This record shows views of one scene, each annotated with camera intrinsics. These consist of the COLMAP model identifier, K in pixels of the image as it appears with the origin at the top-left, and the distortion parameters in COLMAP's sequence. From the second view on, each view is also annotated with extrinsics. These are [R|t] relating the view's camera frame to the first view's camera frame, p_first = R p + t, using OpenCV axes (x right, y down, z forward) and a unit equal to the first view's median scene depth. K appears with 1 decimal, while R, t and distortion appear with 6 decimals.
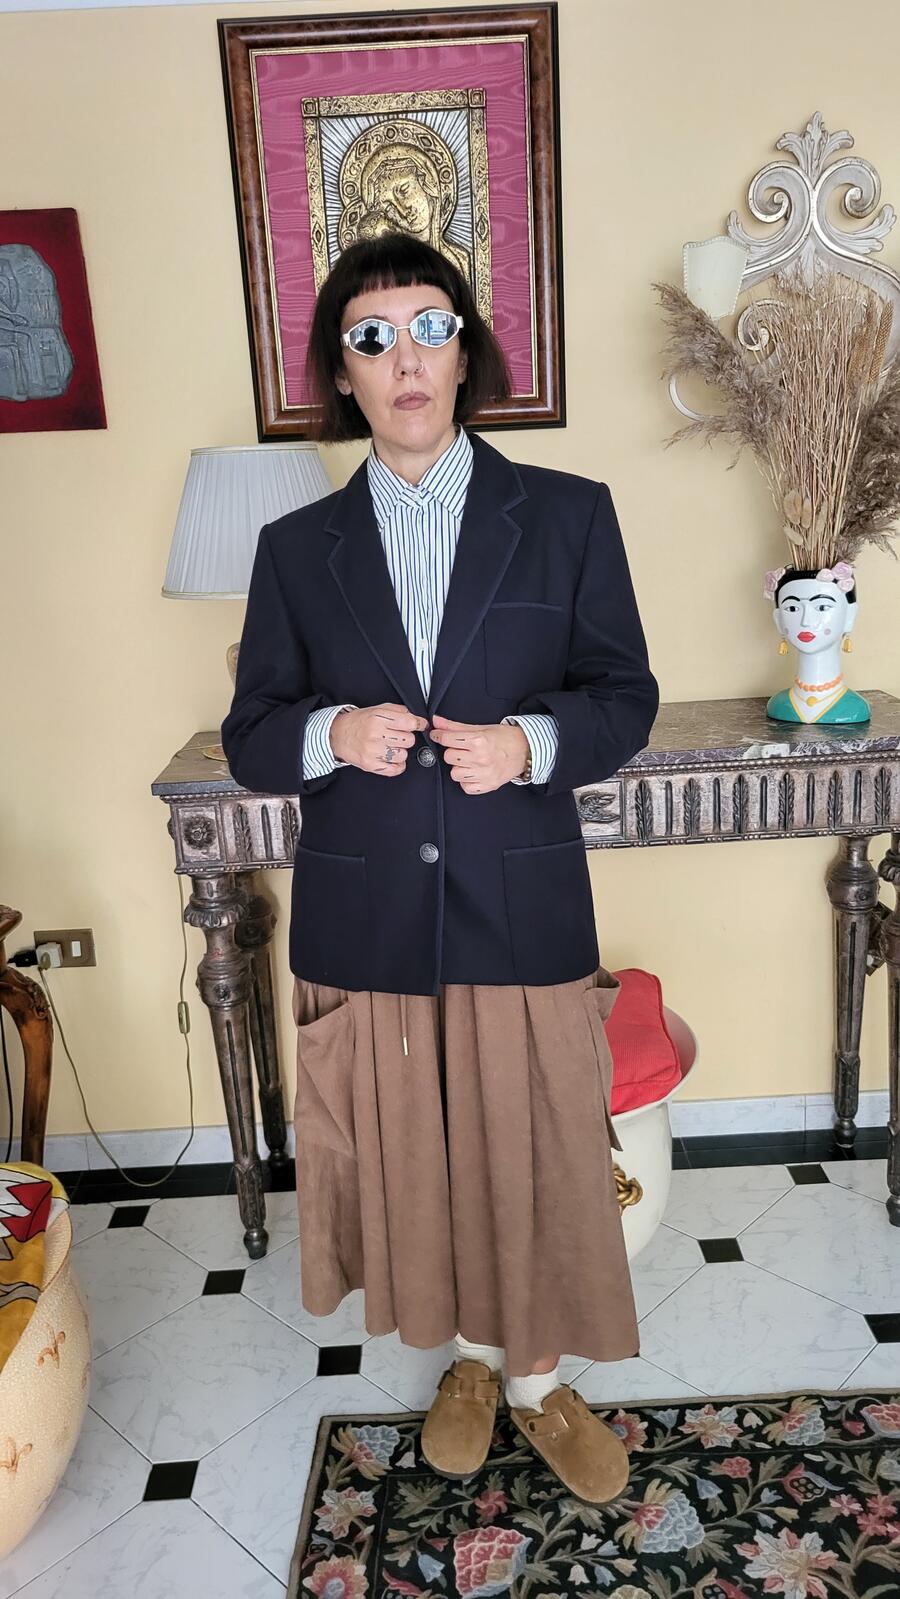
lens RADIAL K [[1330.2, 0, 457.4], [0, 1330.2, 899.3], [0, 0, 1]] dist [0.051889, -0.018960]
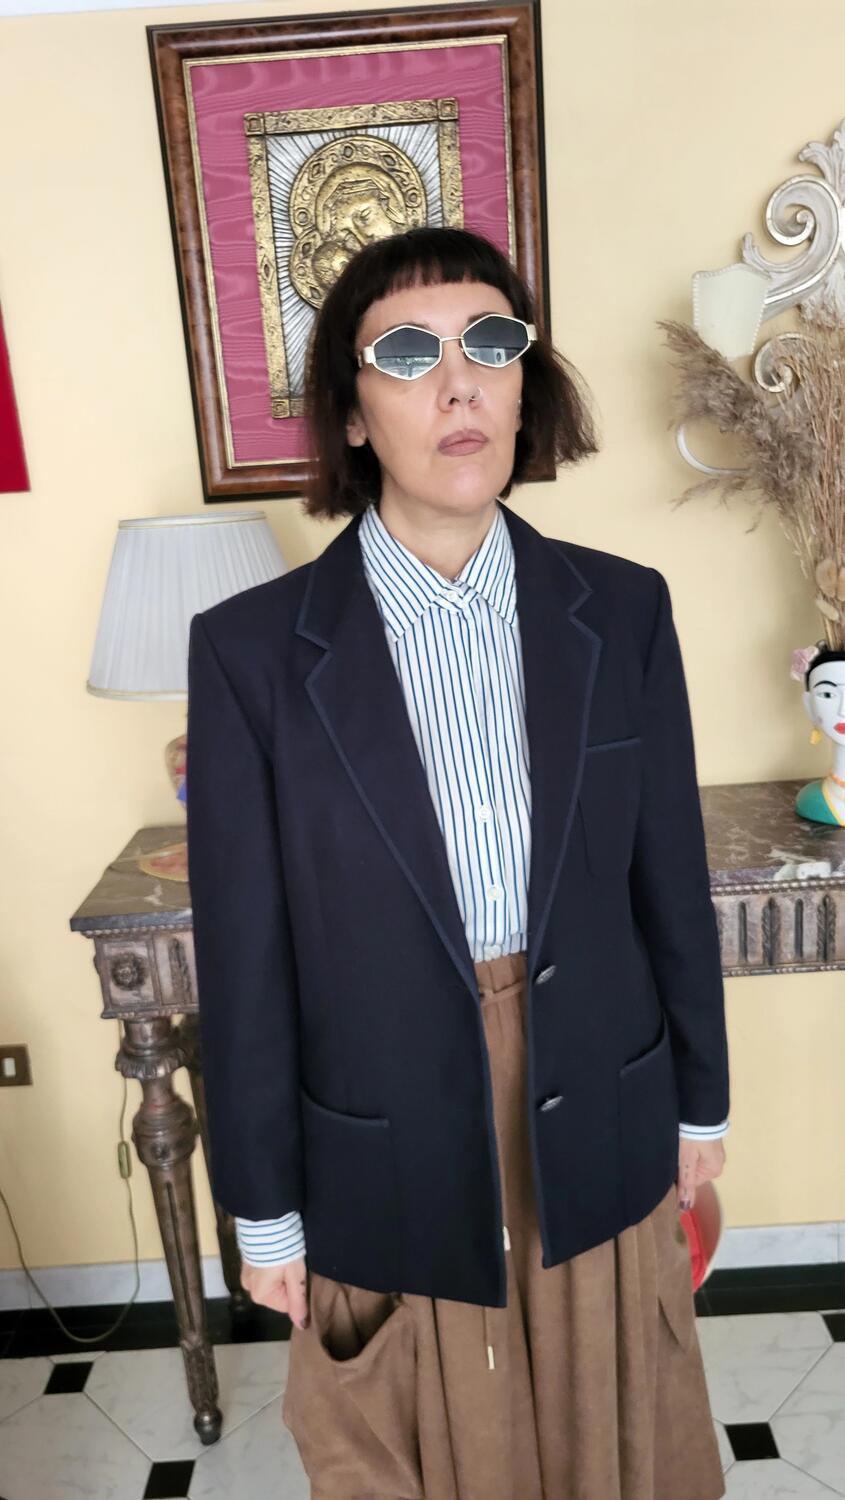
lens RADIAL K [[1091.9, 0, 451.2], [0, 1091.9, 765.1], [0, 0, 1]] dist [0.027235, -0.005087]
pose [[0.999775, -0.010653, -0.018350, 0.024812], [0.010436, 0.999875, -0.011896, -0.167418], [0.018474, 0.011702, 0.999761, 0.304036]]
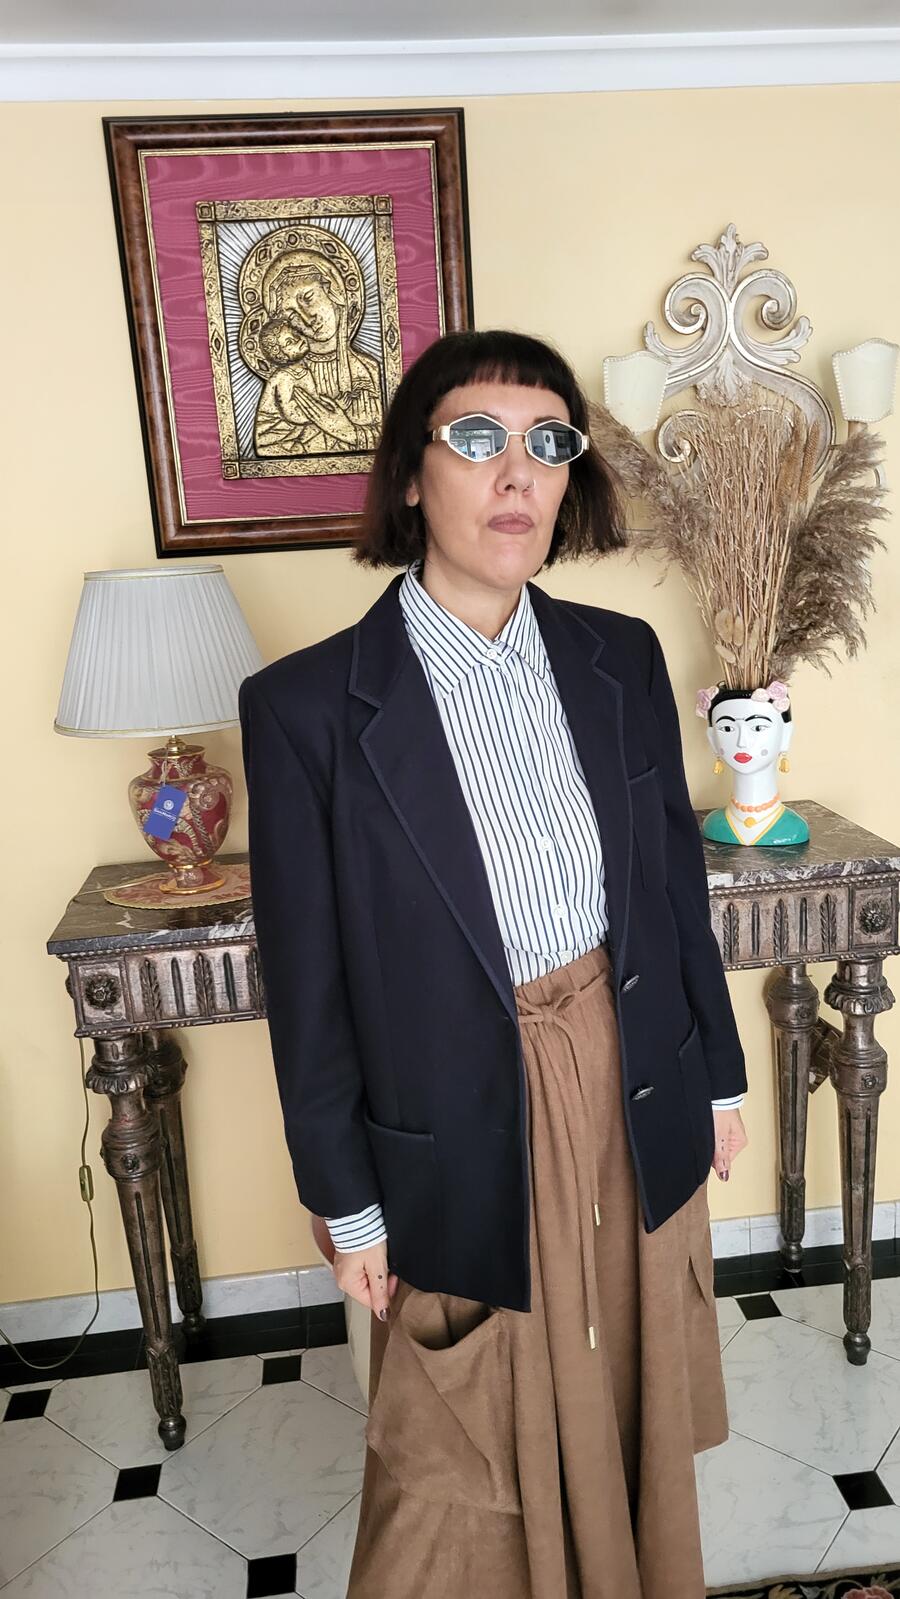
lens RADIAL K [[1279.3, 0, 444.8], [0, 1279.3, 845.0], [0, 0, 1]] dist [0.046006, -0.003423]
pose [[0.995785, -0.028352, 0.087226, -0.034174], [0.031318, 0.998970, -0.032829, -0.110631], [-0.086205, 0.035422, 0.995647, 0.104577]]
